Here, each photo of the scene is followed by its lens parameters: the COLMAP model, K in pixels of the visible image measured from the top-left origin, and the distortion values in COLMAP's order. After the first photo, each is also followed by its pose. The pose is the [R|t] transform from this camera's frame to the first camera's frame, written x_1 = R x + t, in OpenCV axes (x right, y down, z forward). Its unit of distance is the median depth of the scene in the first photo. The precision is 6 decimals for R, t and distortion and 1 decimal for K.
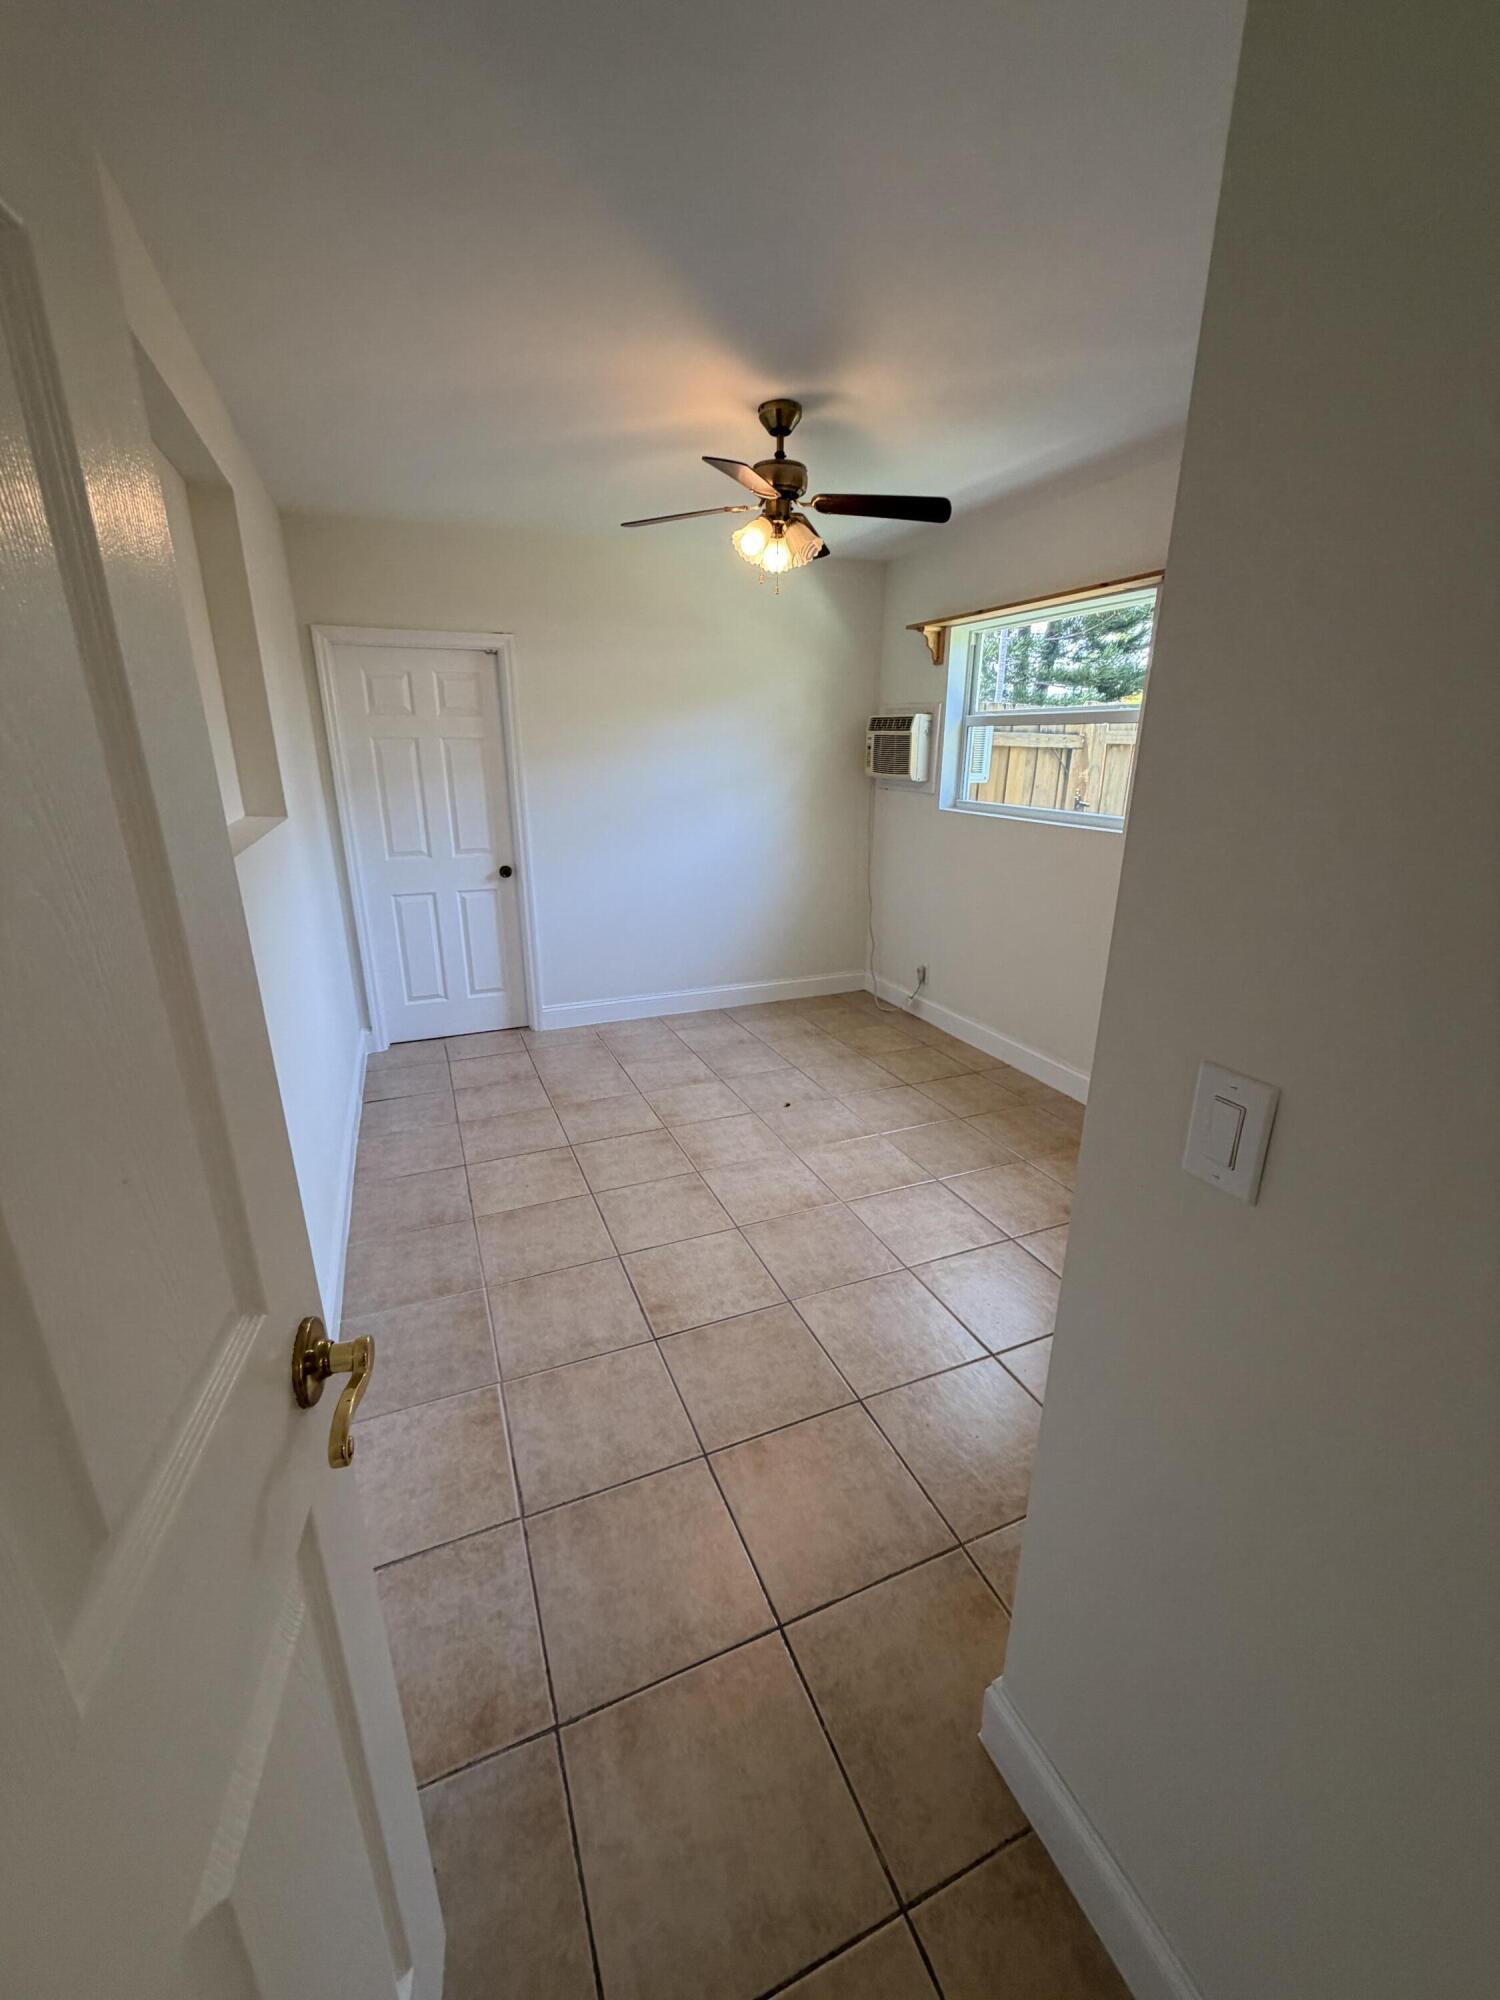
lens RADIAL K [[799.1, 0, 754.7], [0, 799.1, 995.6], [0, 0, 1]] dist [-0.000490, 0.000498]
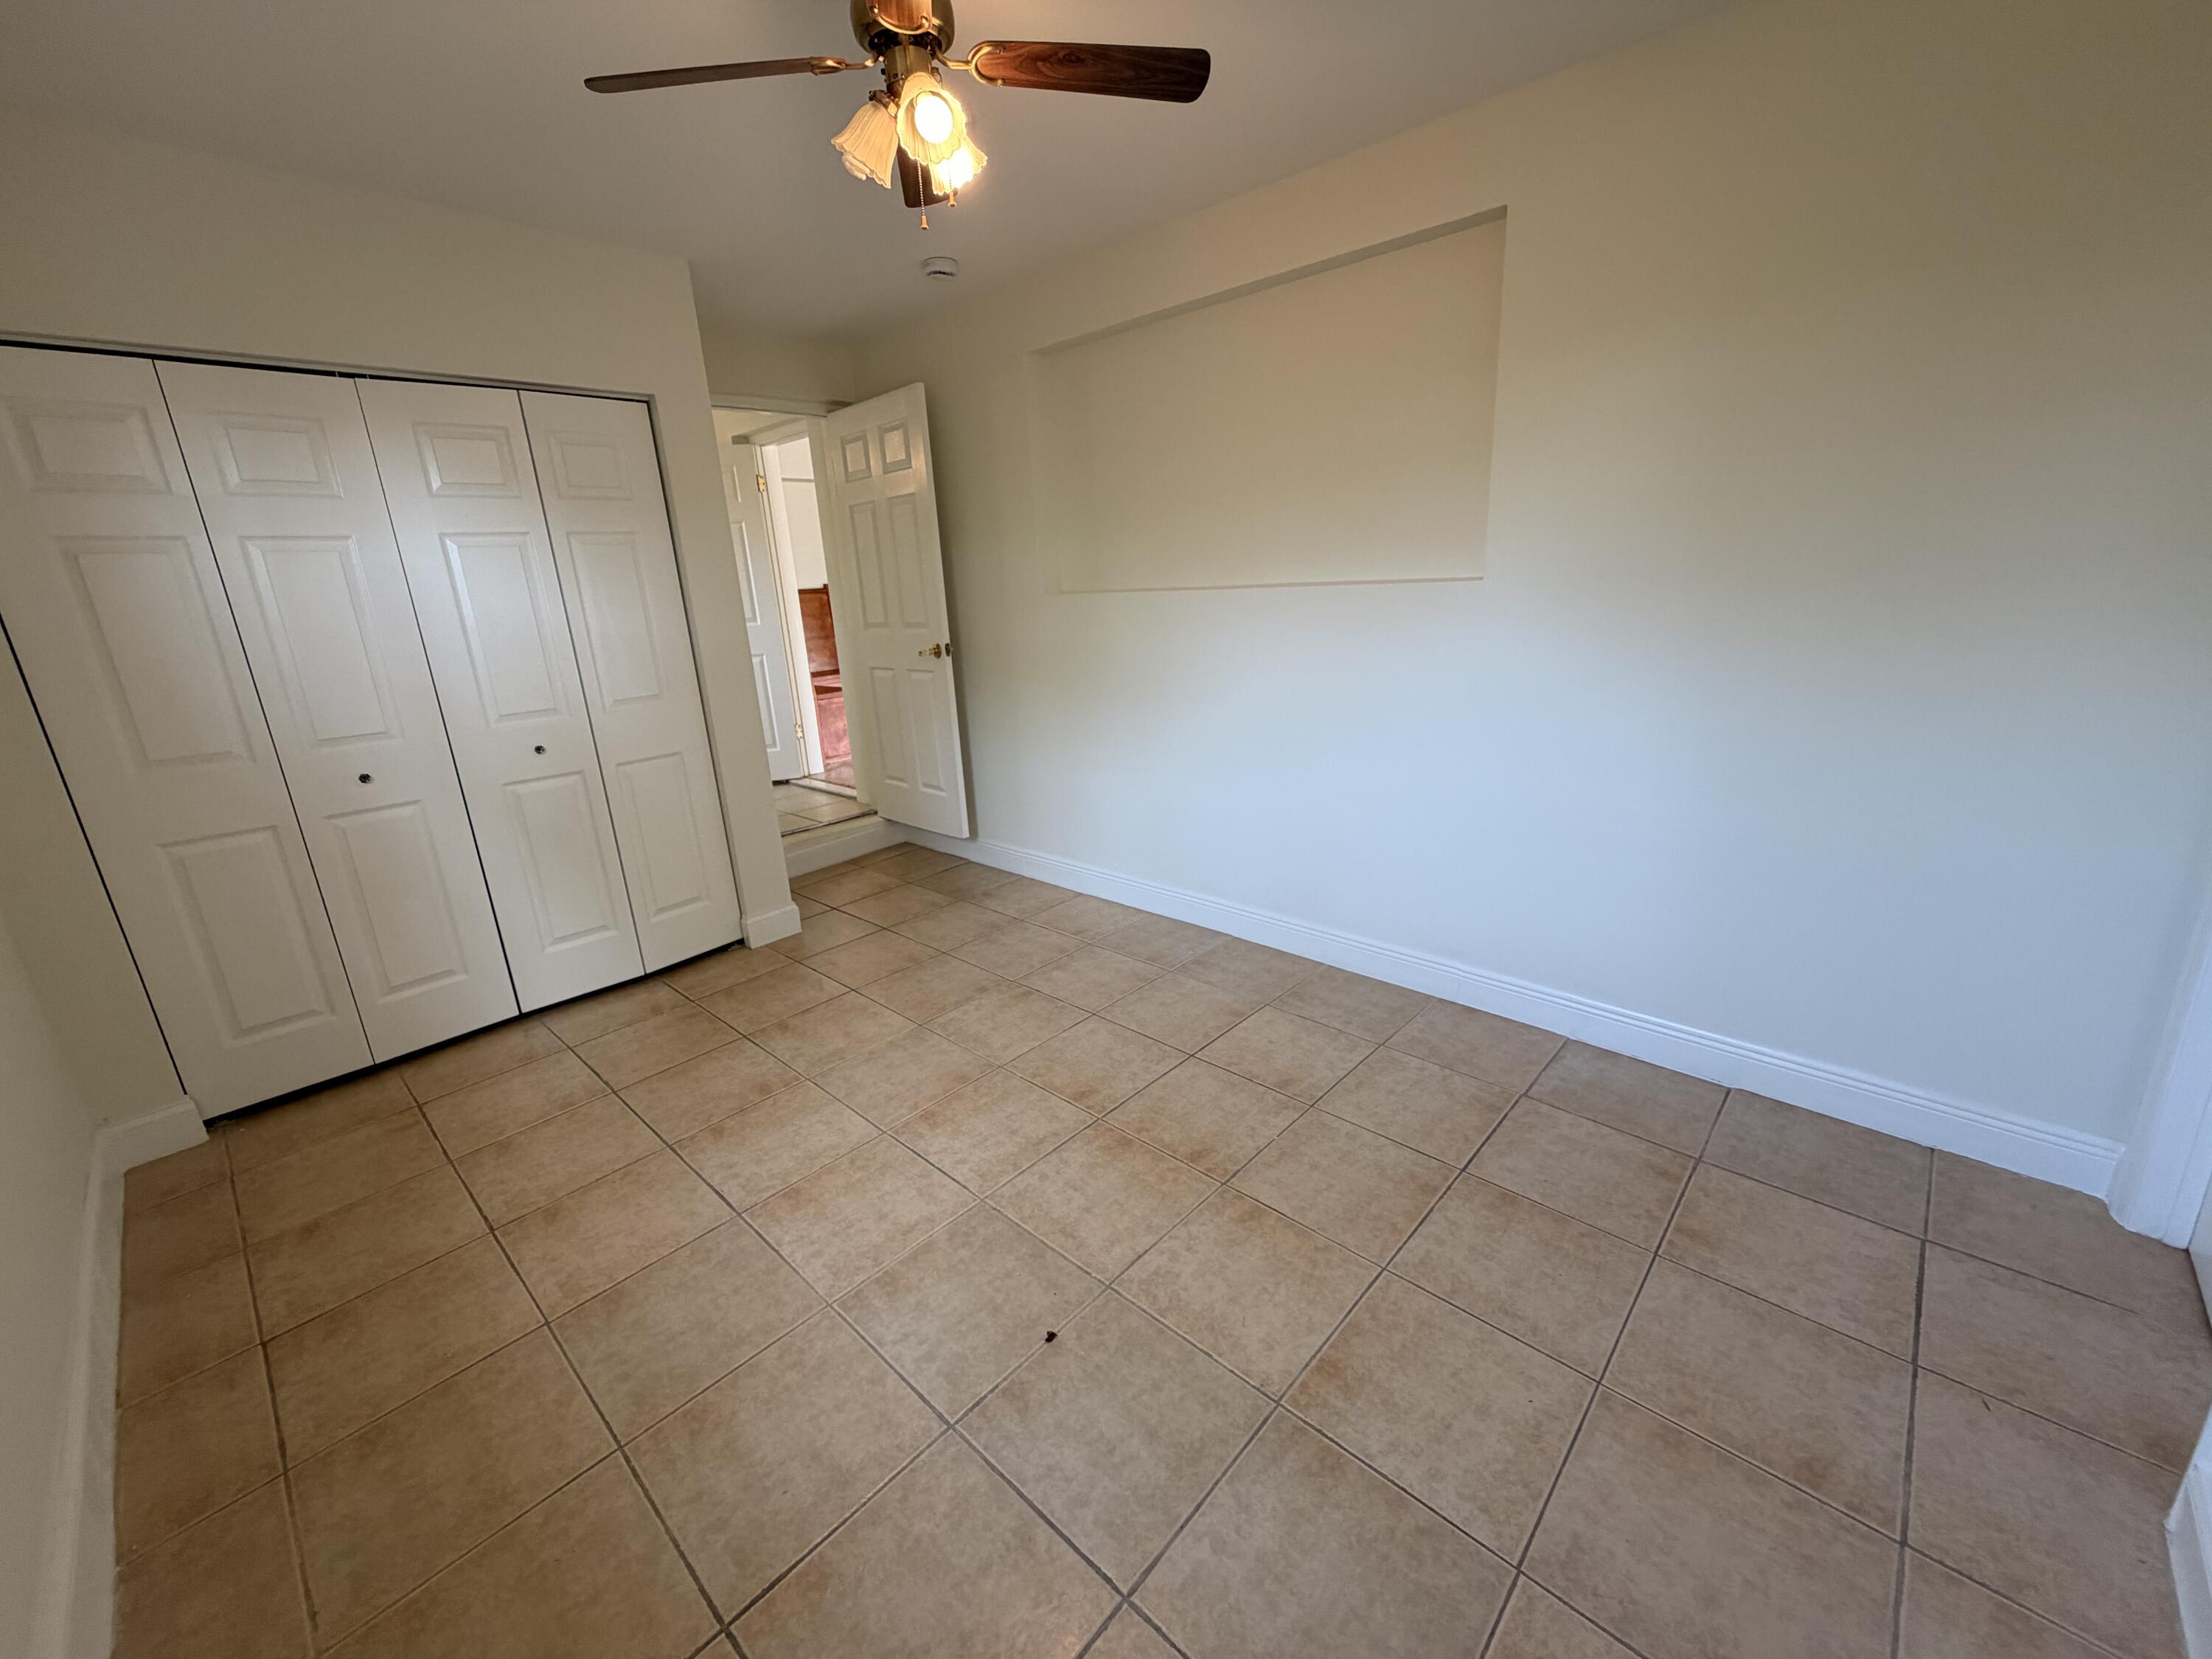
lens RADIAL K [[883.8, 0, 1096.2], [0, 883.8, 830.3], [0, 0, 1]] dist [-0.000490, 0.000498]
pose [[-0.916665, 0.154715, -0.368495, 0.143102], [-0.071871, 0.843182, 0.532802, -0.326394], [0.393141, 0.514885, -0.761796, 1.170309]]
